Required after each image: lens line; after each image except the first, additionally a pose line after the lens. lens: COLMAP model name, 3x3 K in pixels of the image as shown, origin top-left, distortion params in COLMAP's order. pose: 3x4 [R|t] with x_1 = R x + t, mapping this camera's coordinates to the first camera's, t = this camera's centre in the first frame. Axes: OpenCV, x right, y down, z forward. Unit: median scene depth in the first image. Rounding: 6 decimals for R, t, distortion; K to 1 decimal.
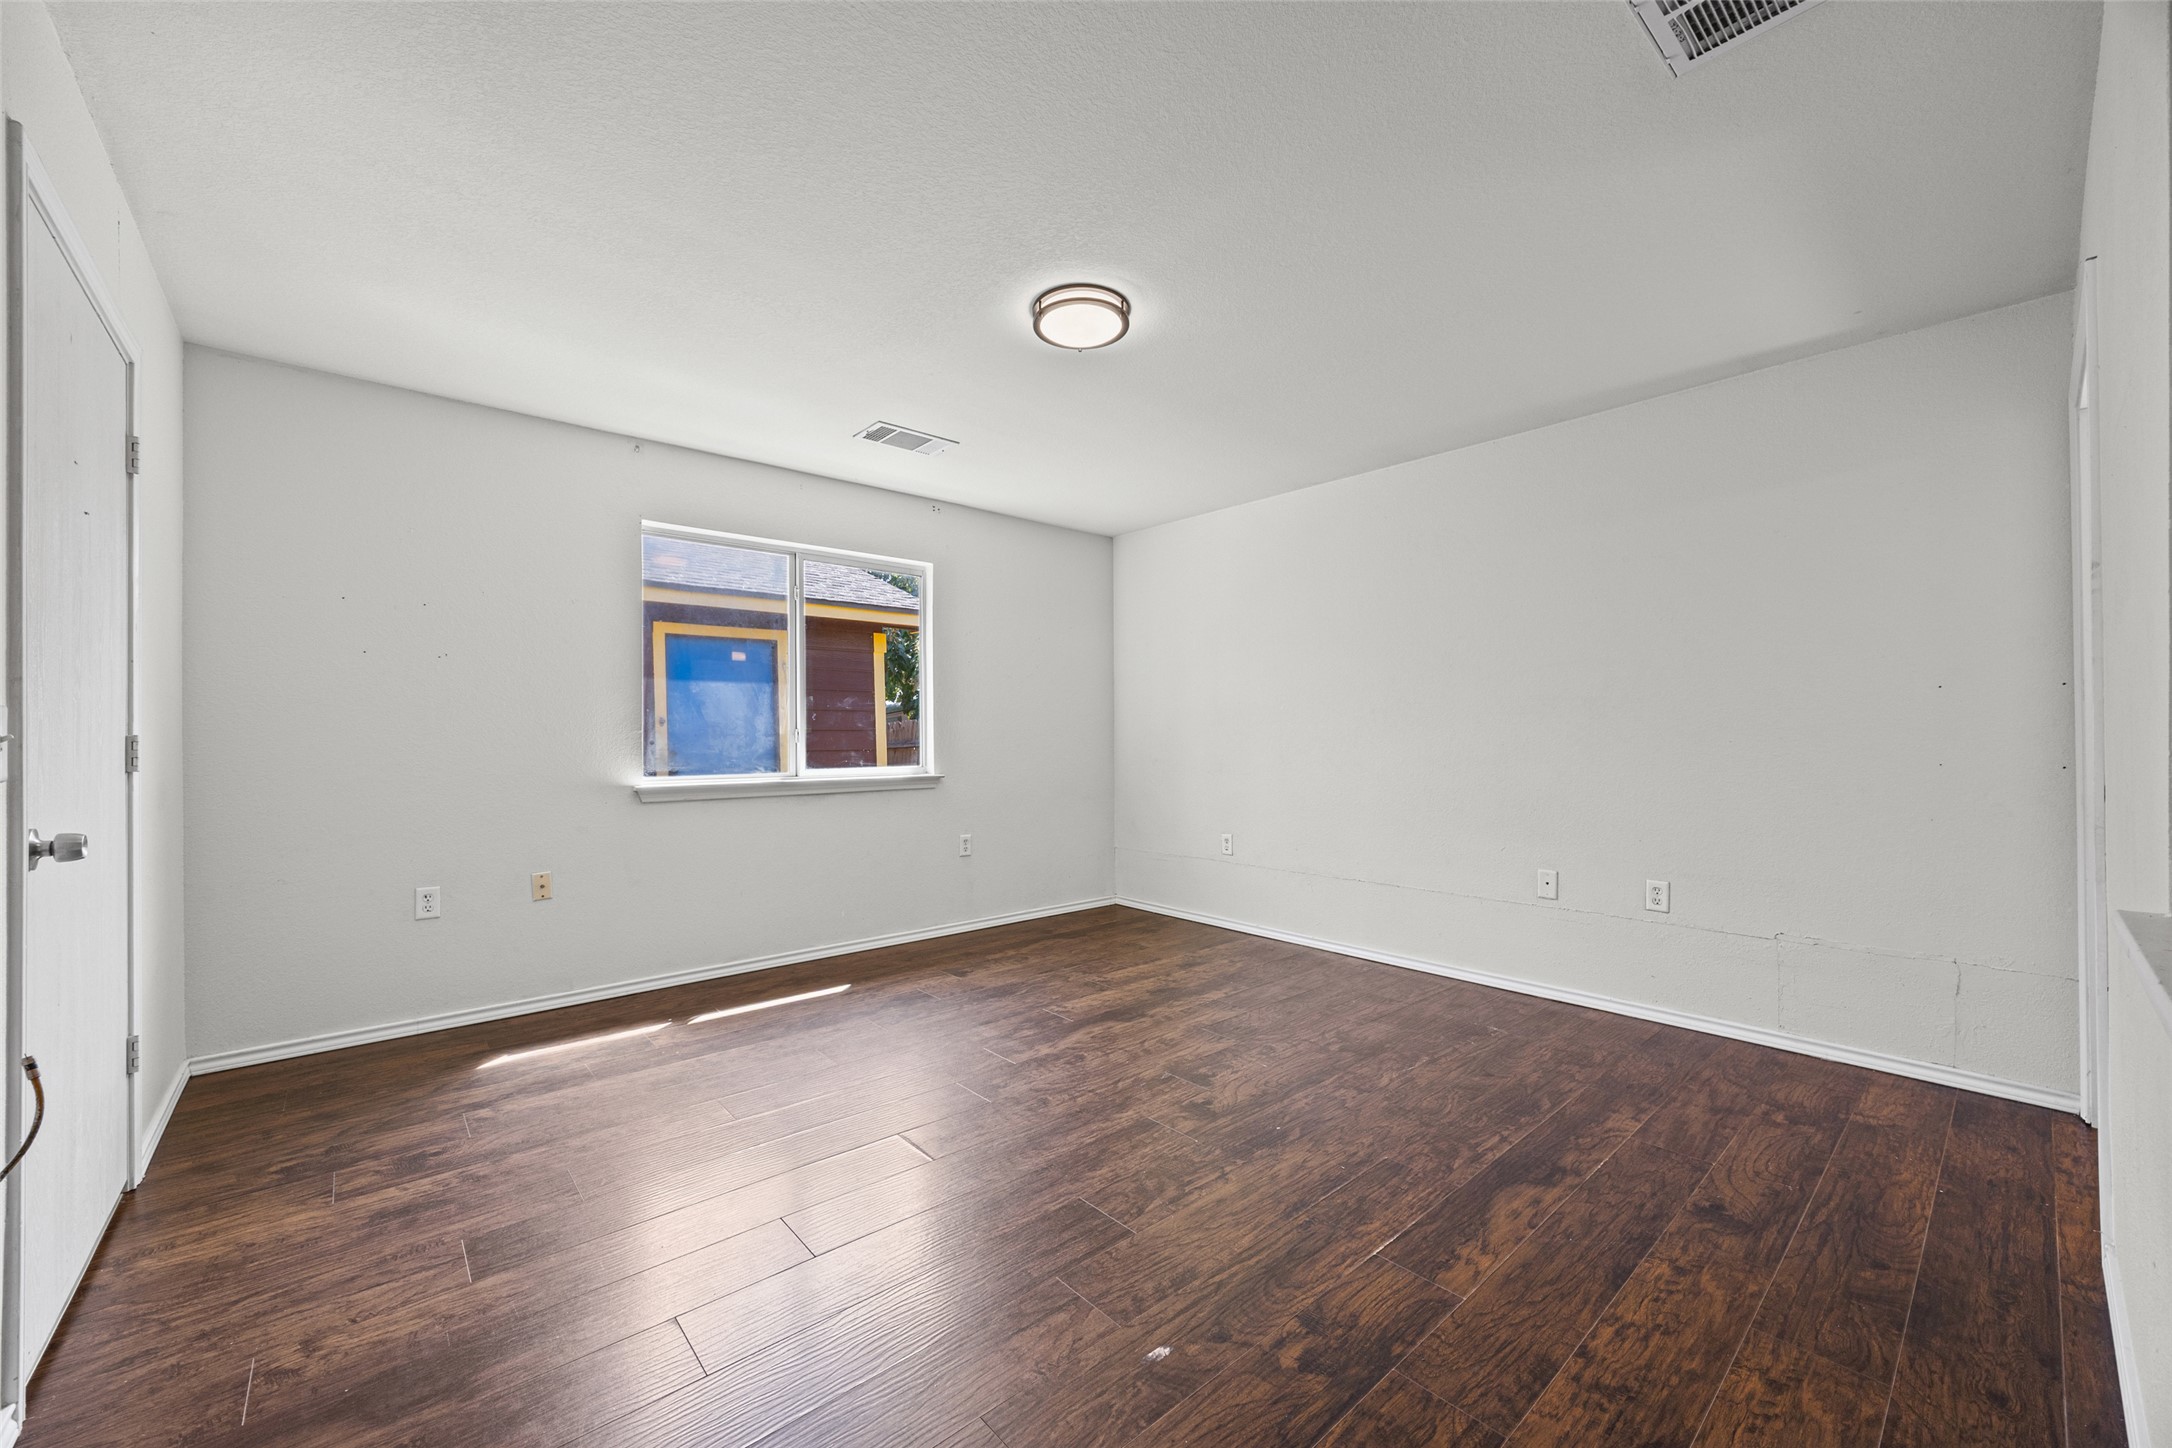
lens RADIAL K [[845.3, 0, 1098.3], [0, 845.3, 723.8], [0, 0, 1]] dist [0.001319, 0.001366]
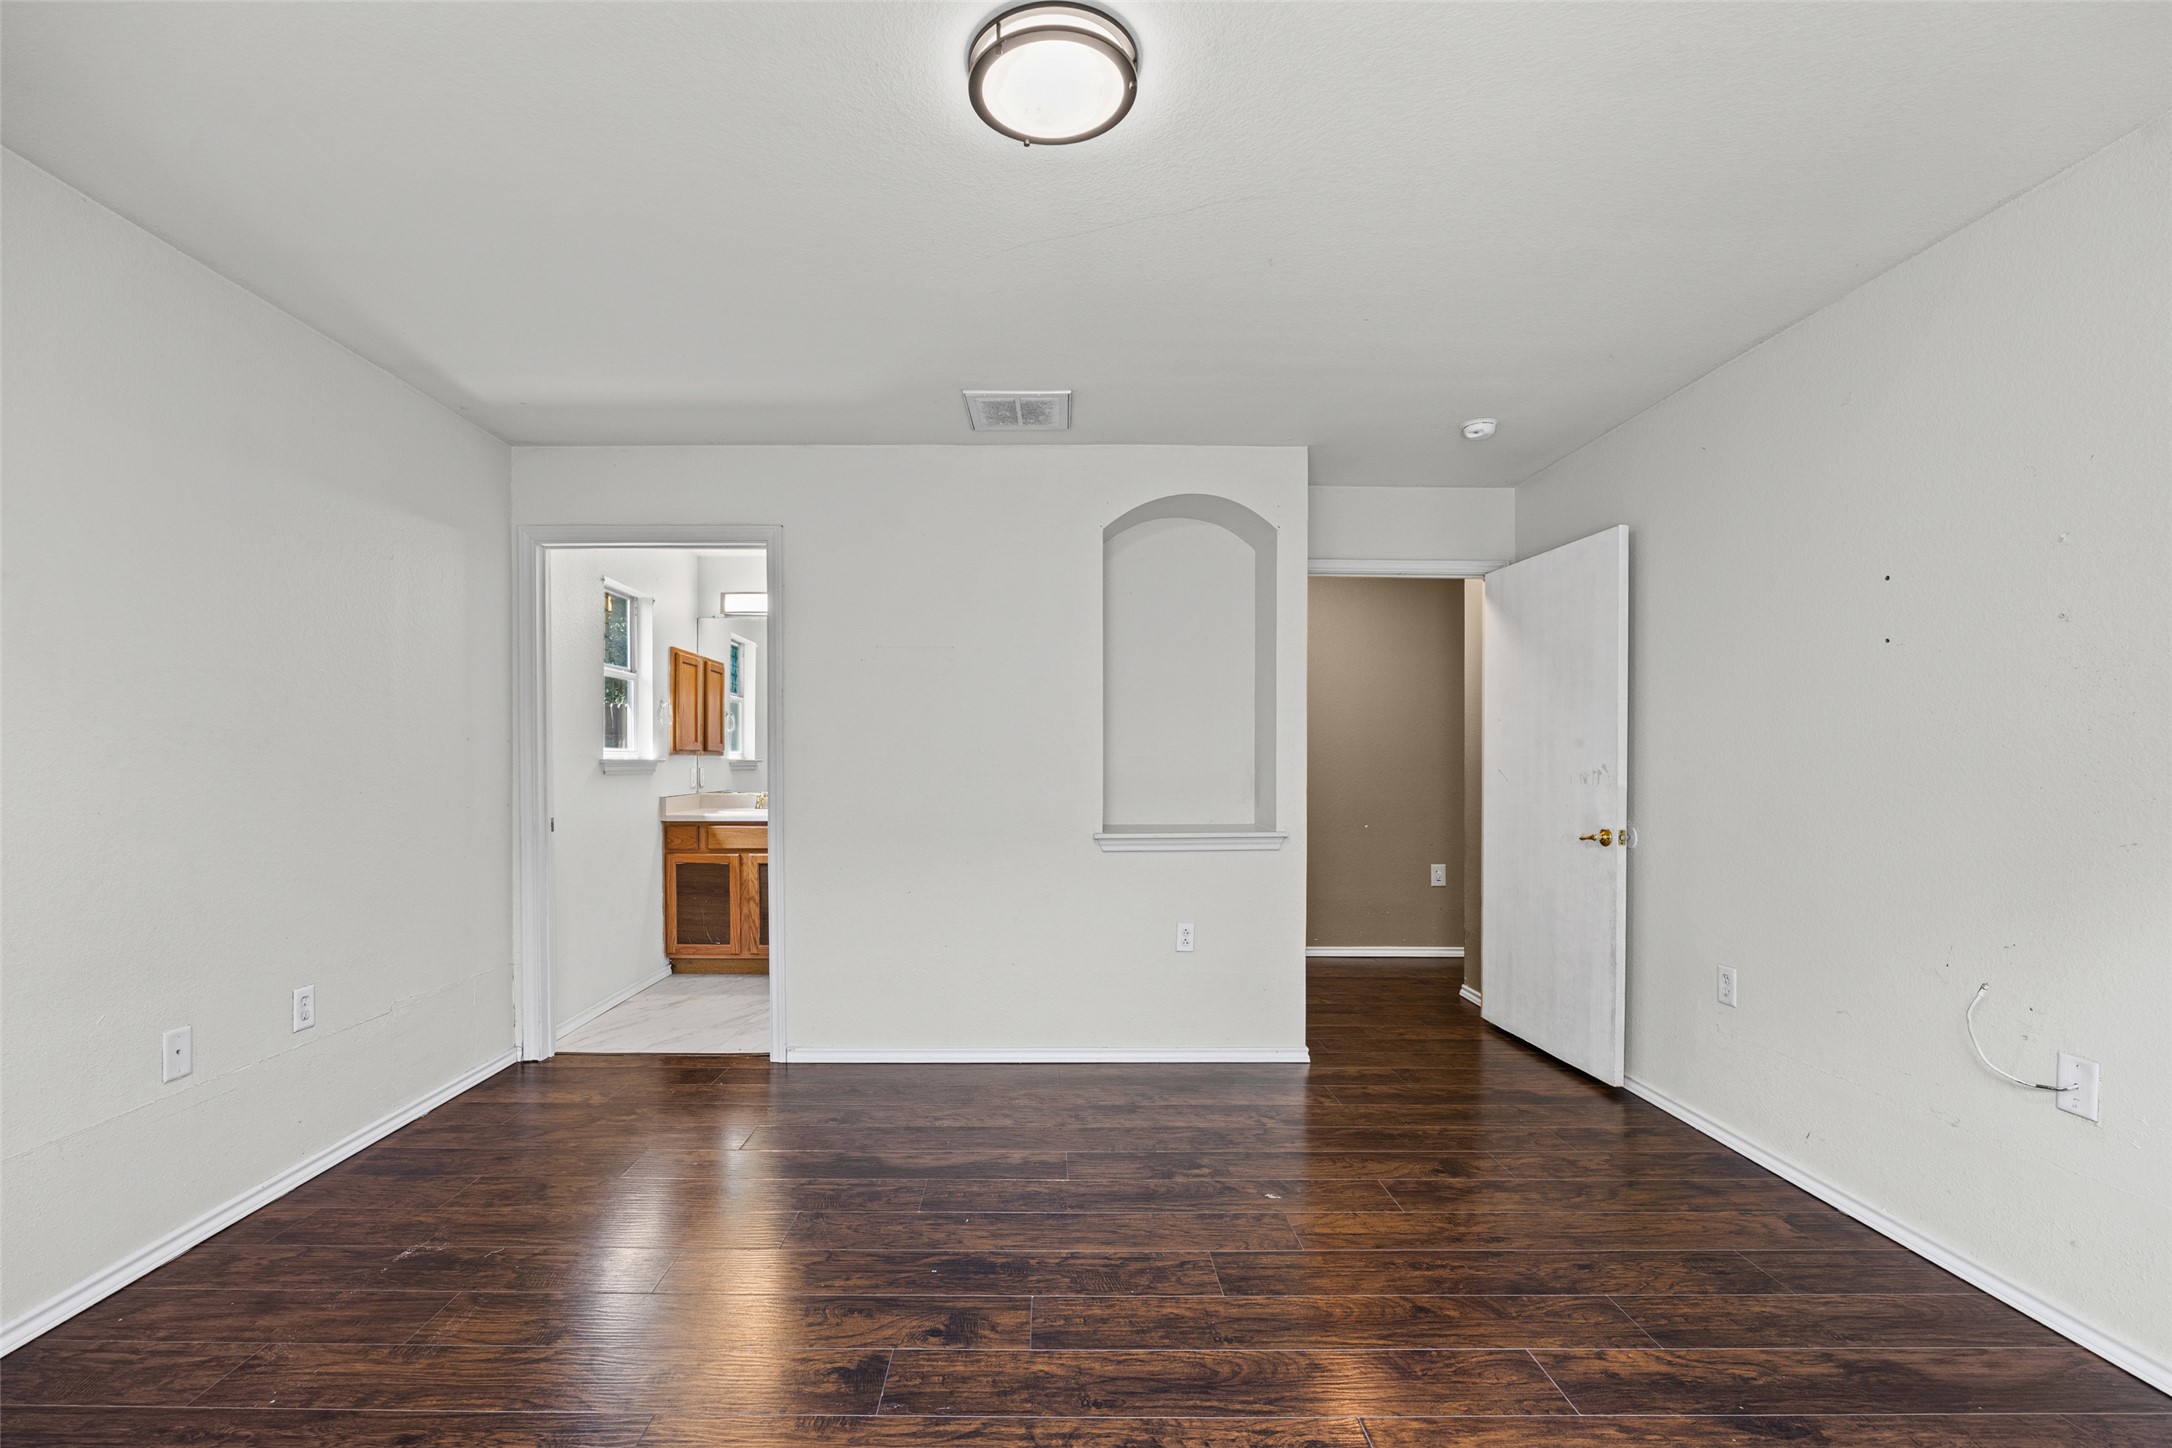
lens RADIAL K [[925.0, 0, 1039.0], [0, 925.0, 772.3], [0, 0, 1]] dist [-0.016185, -0.000154]
pose [[-0.736287, -0.009600, 0.676602, -0.460673], [-0.011388, 0.999934, 0.001796, -0.012424], [-0.676574, -0.006383, -0.736347, 1.577059]]
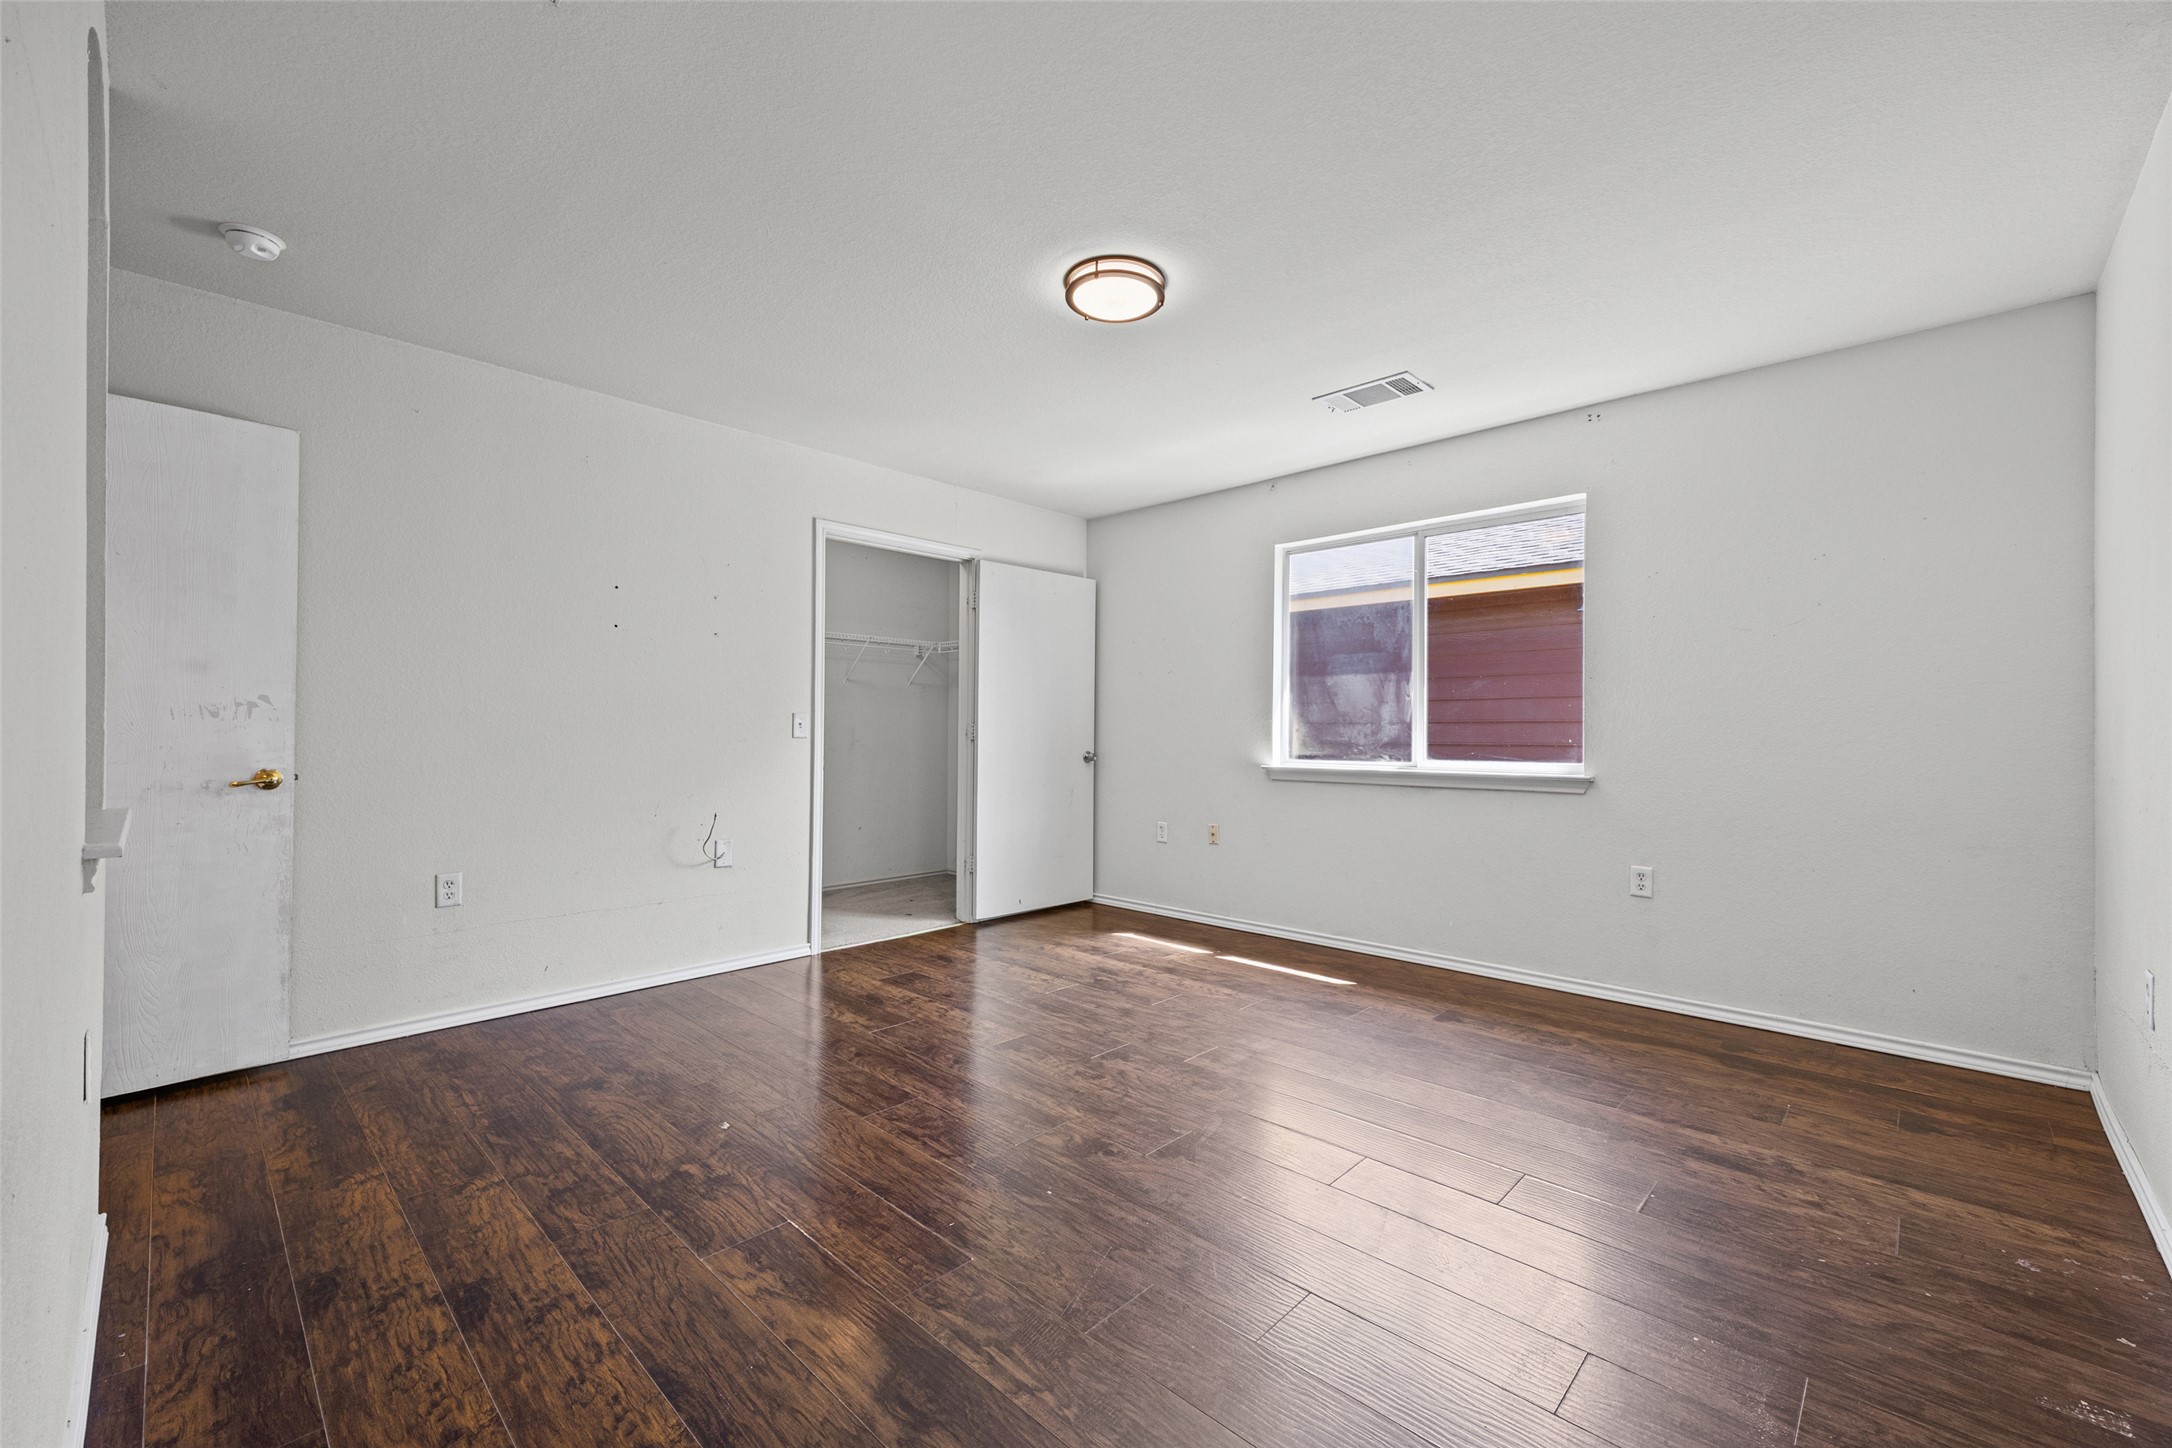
lens RADIAL K [[892.9, 0, 1080.1], [0, 892.9, 720.2], [0, 0, 1]] dist [0.009643, 0.000349]
pose [[0.060938, -0.008715, -0.998104, 1.080981], [0.011634, 0.999900, -0.008020, 0.022495], [0.998074, -0.011123, 0.061033, 0.969764]]
